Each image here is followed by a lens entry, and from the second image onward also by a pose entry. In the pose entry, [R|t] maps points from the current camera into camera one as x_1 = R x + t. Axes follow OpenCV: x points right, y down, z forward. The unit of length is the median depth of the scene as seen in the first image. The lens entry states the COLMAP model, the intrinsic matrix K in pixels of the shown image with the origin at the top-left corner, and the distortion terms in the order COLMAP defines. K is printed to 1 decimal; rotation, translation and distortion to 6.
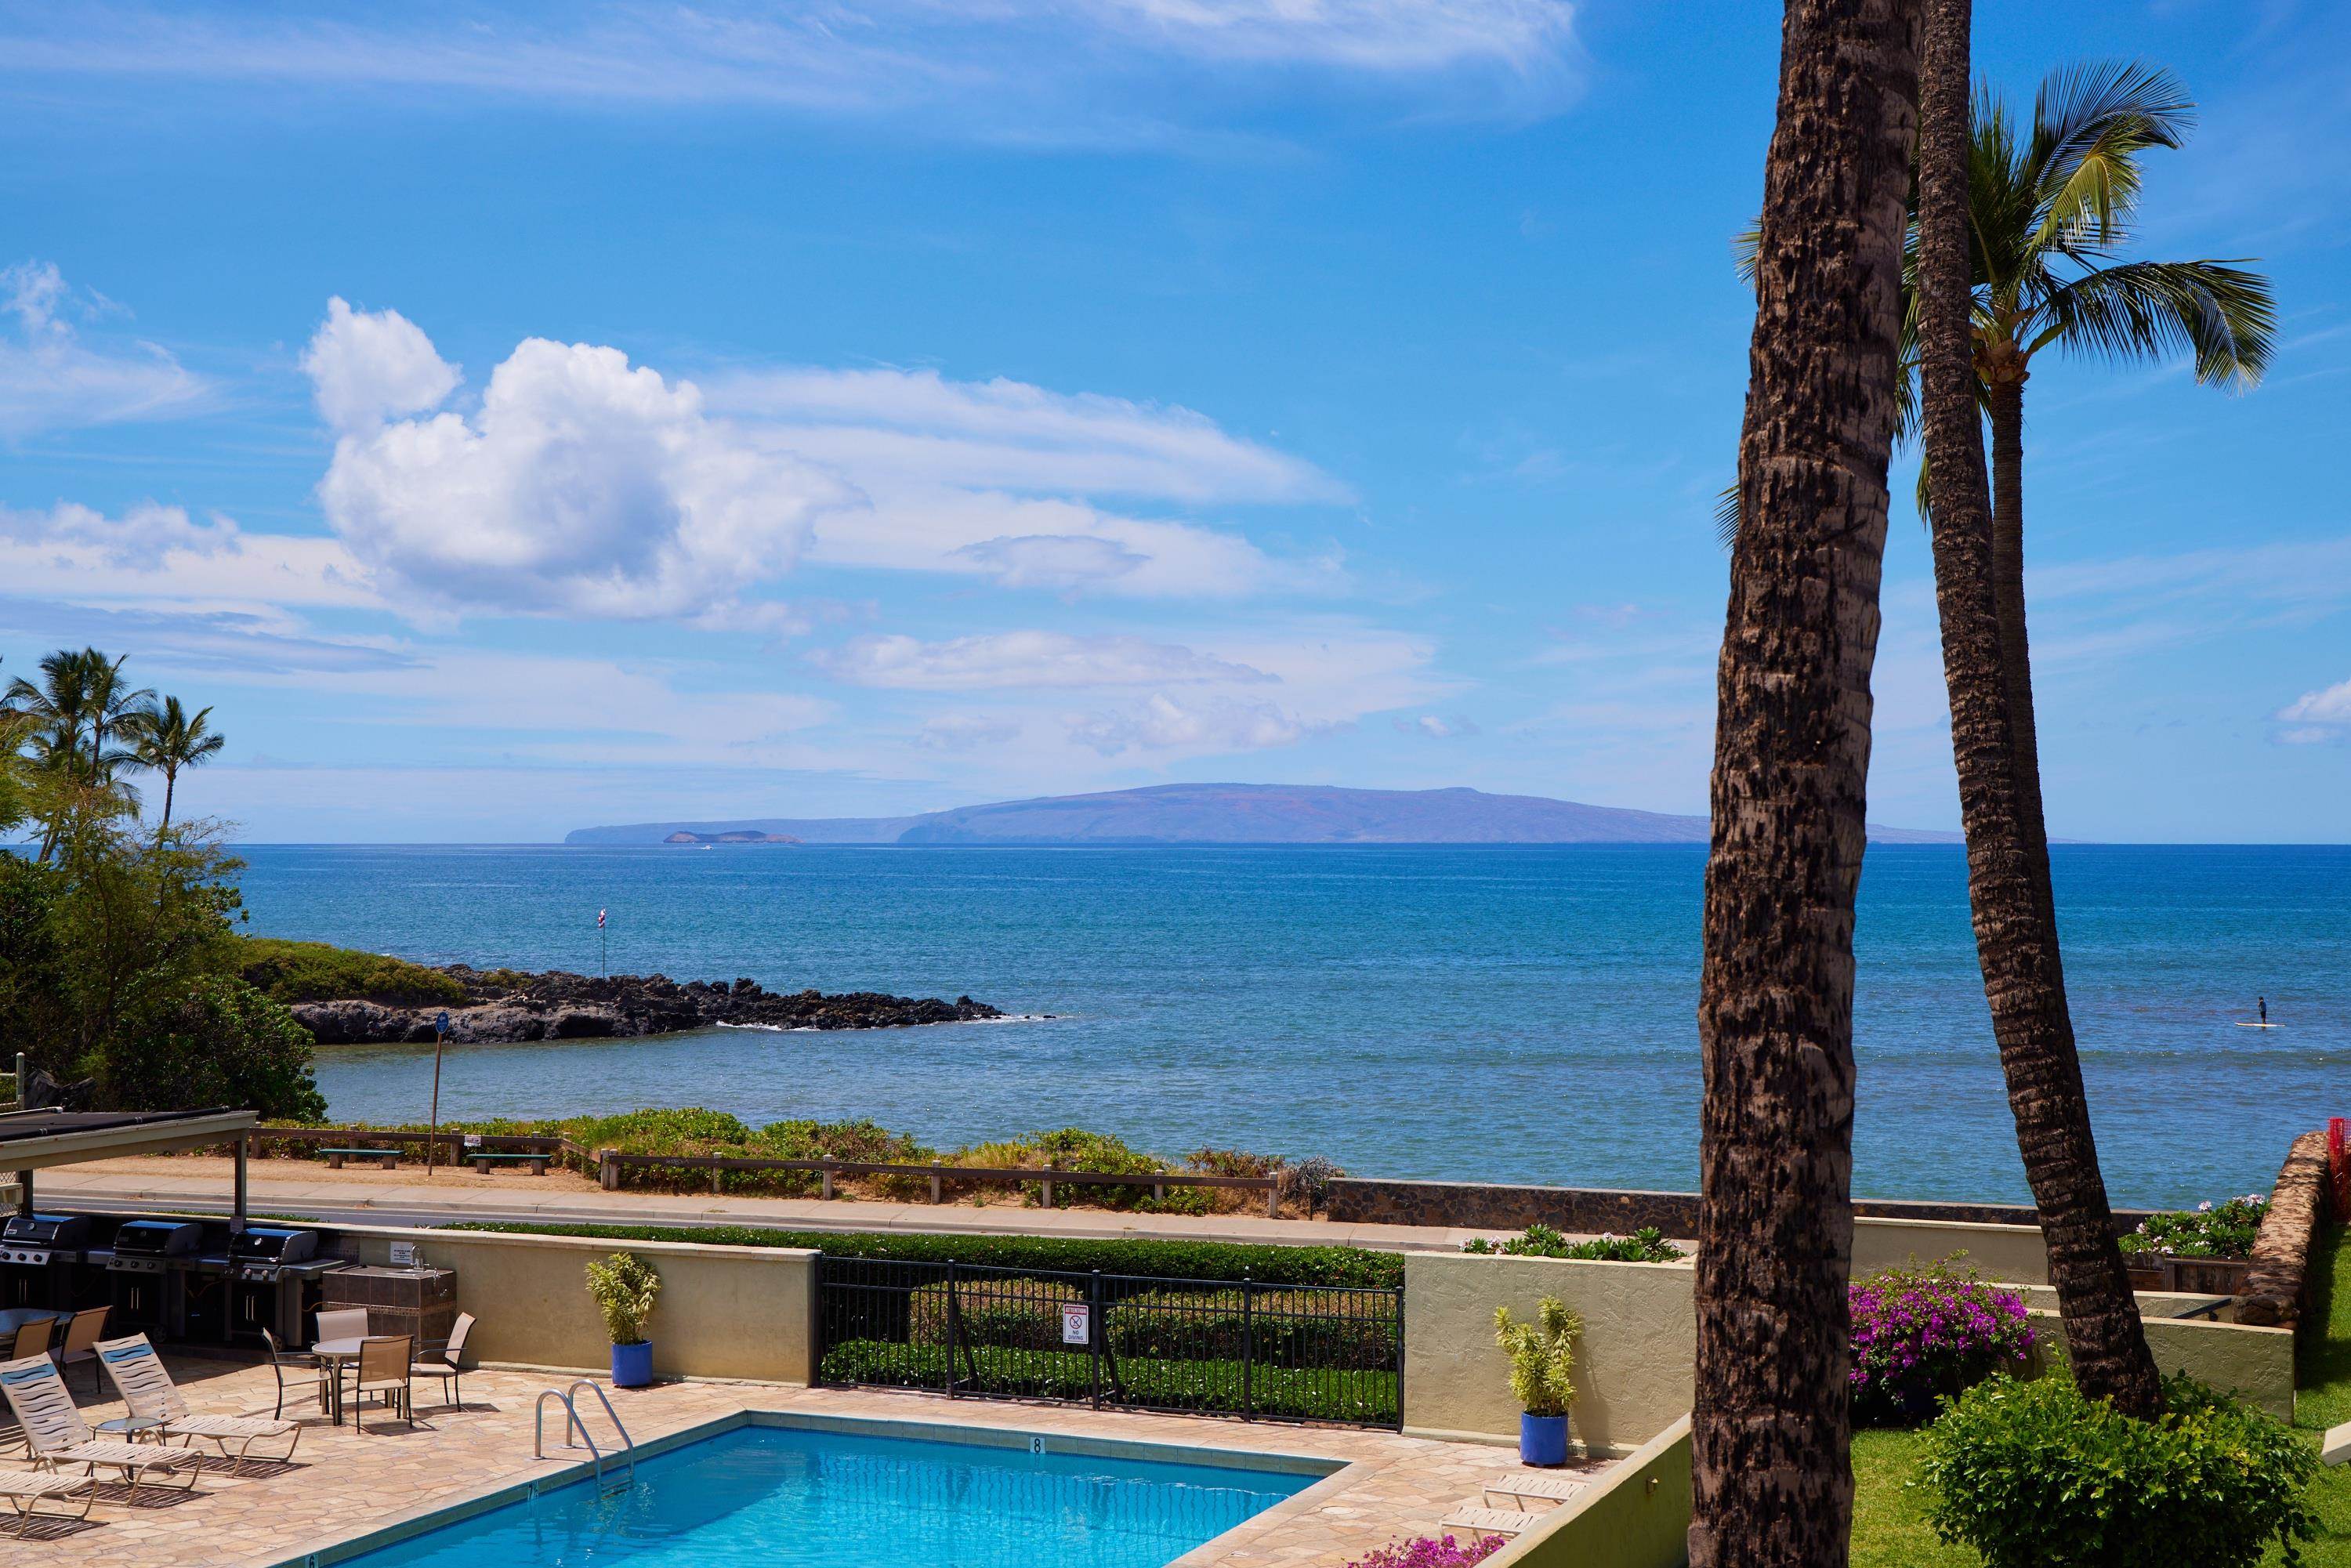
lens RADIAL K [[3066.1, 0, 1175.5], [0, 3066.1, 784.0], [0, 0, 1]] dist [0.030561, 0.017545]
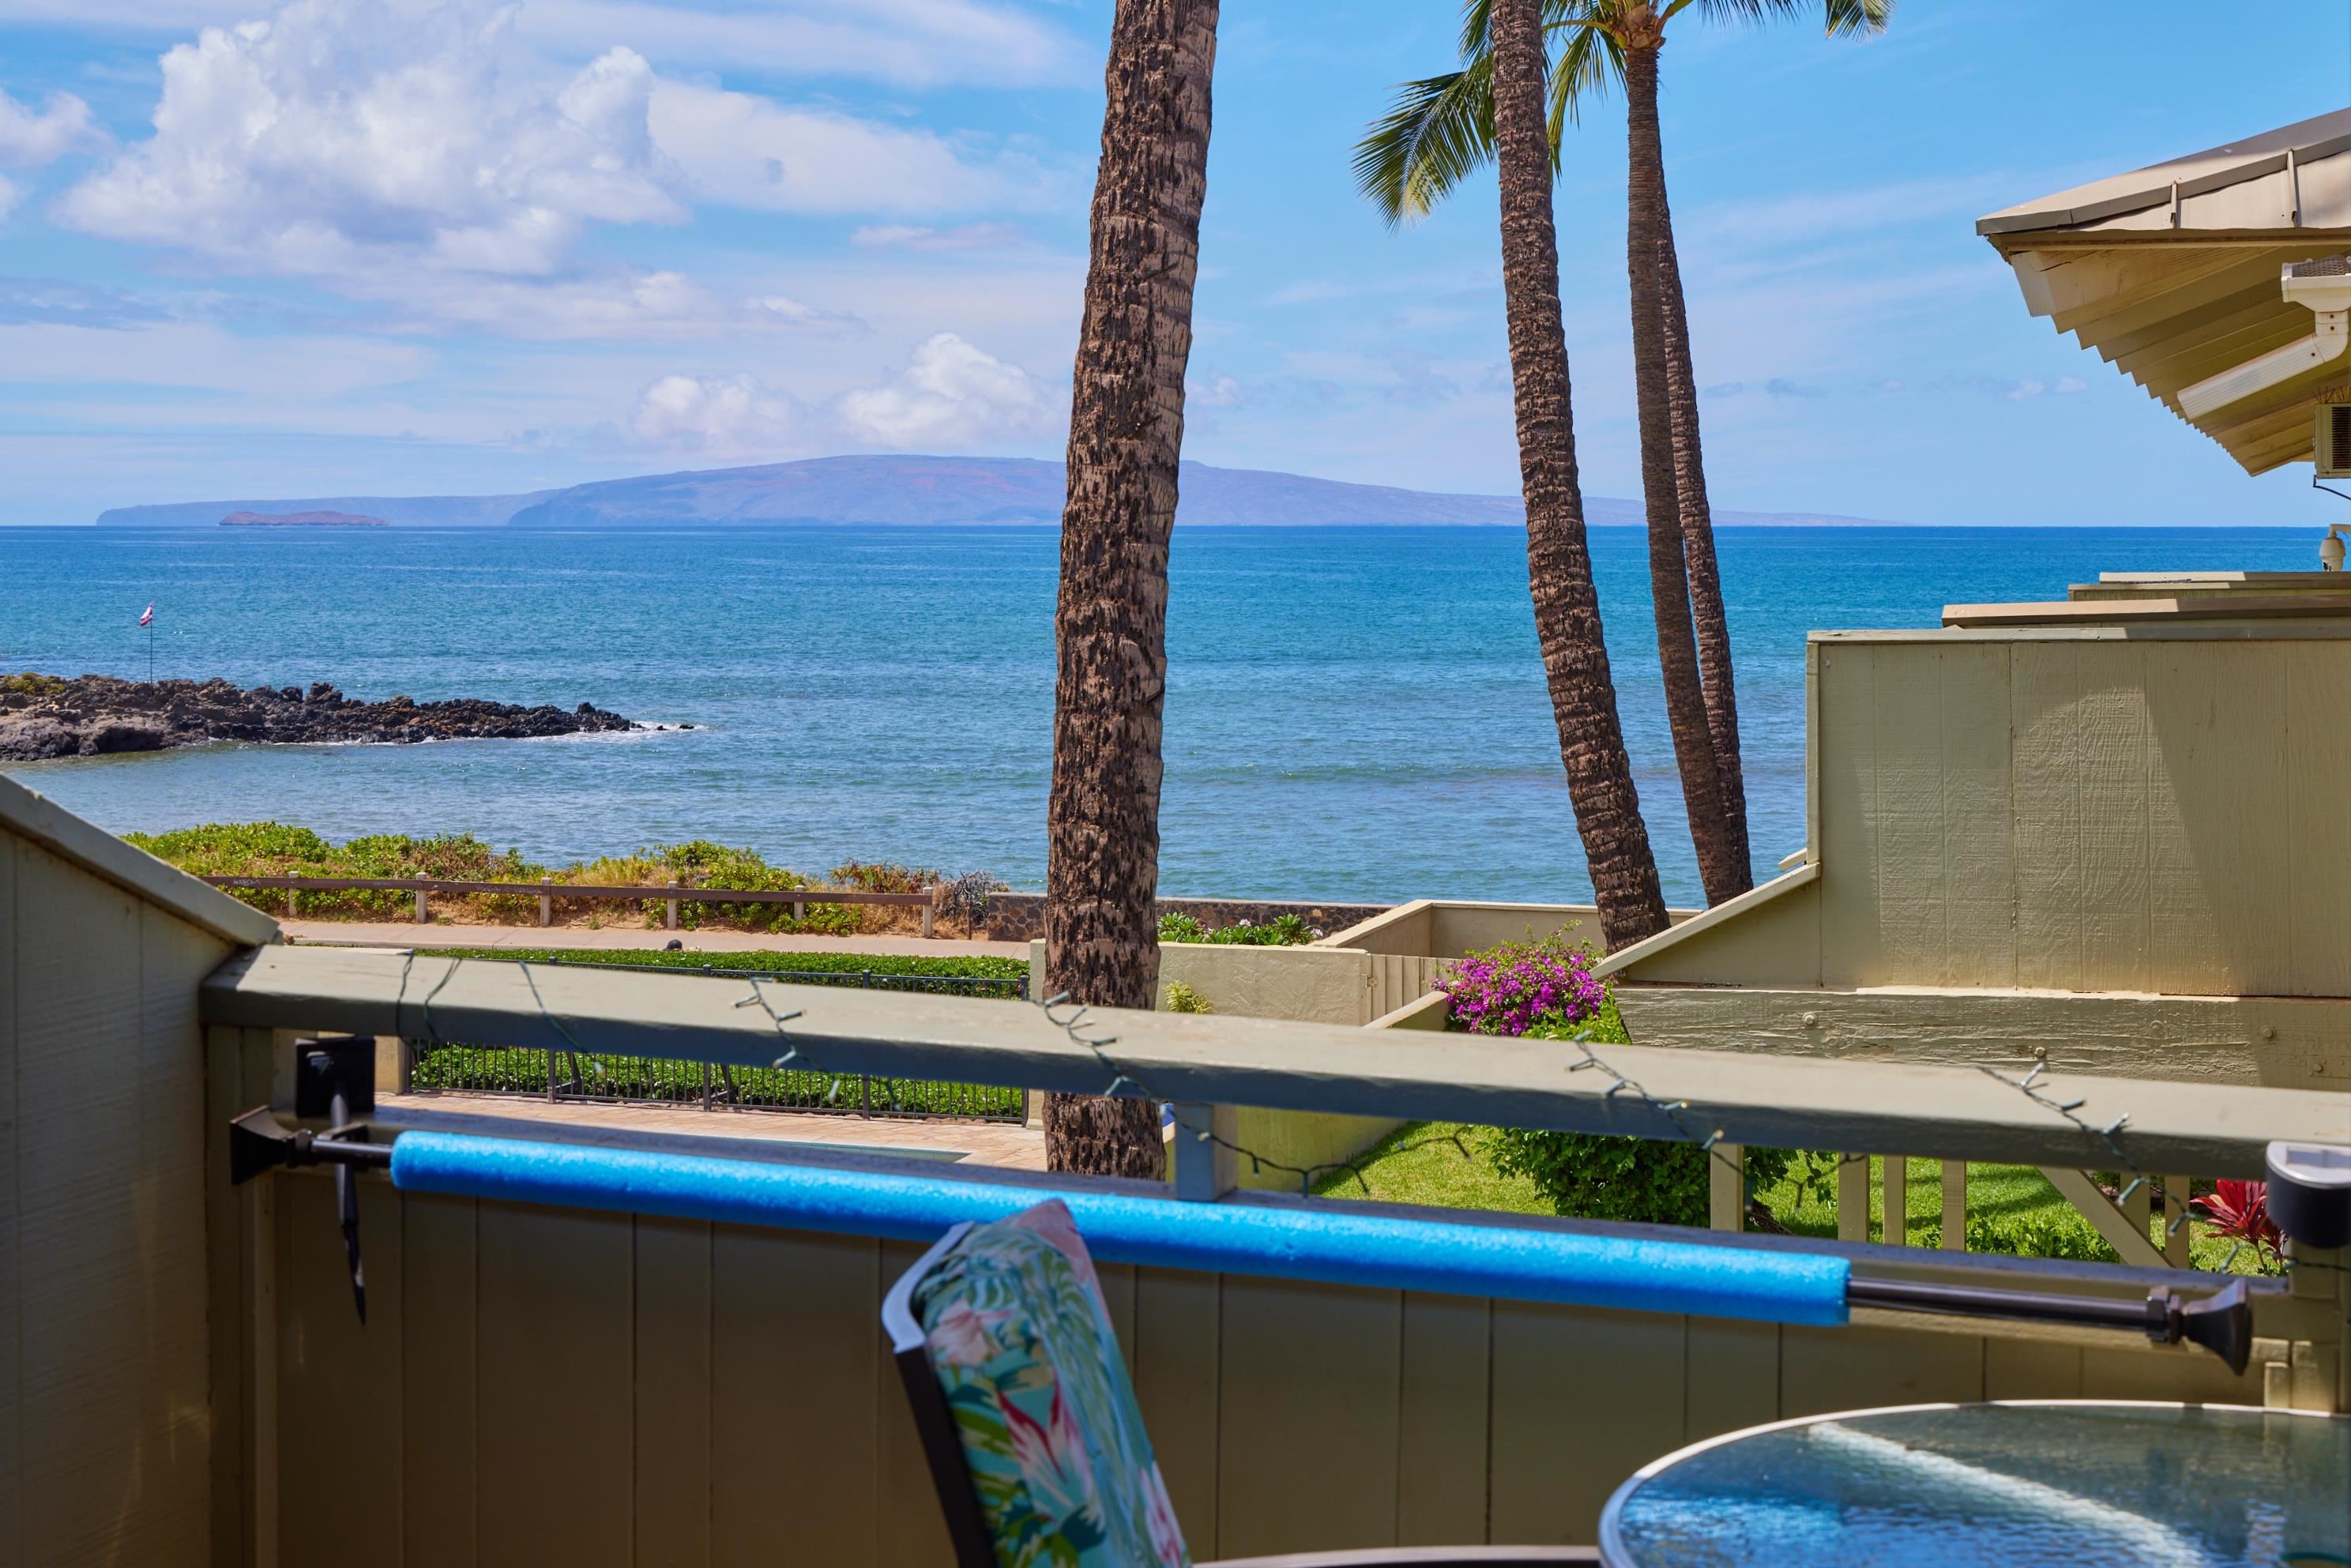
lens RADIAL K [[4502.1, 0, 1520.9], [0, 4502.1, 531.9], [0, 0, 1]] dist [-0.000224, 0.062516]
pose [[0.992266, -0.000168, 0.124127, 0.052201], [-0.001901, 0.999861, 0.016551, 0.000434], [-0.124113, -0.016659, 0.992128, -0.423260]]
